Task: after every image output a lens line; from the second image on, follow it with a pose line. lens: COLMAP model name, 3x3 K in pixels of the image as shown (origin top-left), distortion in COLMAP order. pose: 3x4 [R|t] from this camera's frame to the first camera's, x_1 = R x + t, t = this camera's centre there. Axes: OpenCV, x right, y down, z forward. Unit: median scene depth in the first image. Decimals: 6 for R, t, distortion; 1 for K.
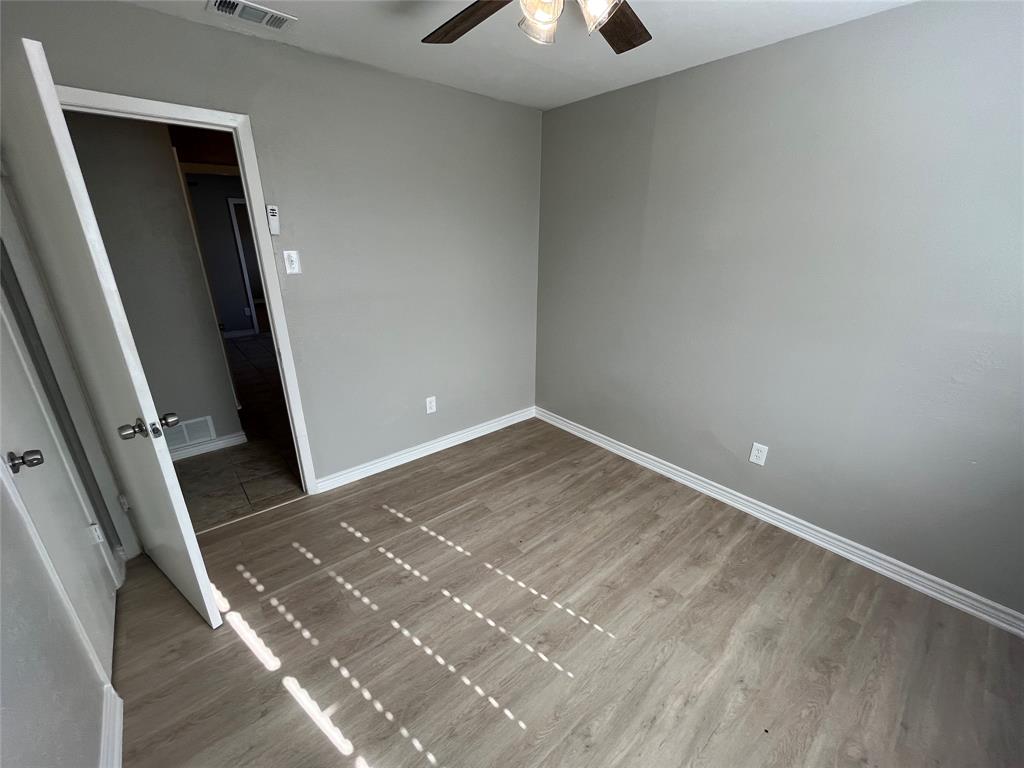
lens RADIAL K [[413.9, 0, 512.0], [0, 413.9, 384.0], [0, 0, 1]] dist [-0.002177, -0.000187]
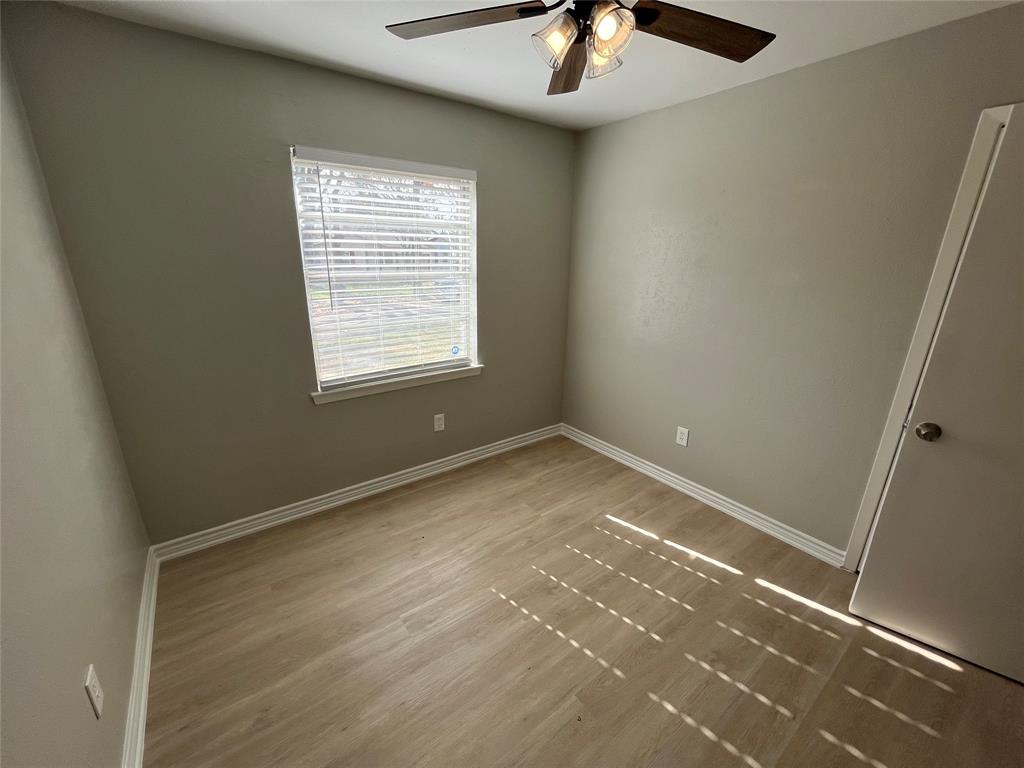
lens RADIAL K [[413.9, 0, 512.0], [0, 413.9, 384.0], [0, 0, 1]] dist [-0.002177, -0.000187]
pose [[-0.997550, -0.044831, 0.053712, 0.148370], [-0.002880, 0.793380, 0.608720, -0.544149], [-0.069903, 0.607073, -0.791565, 1.529564]]
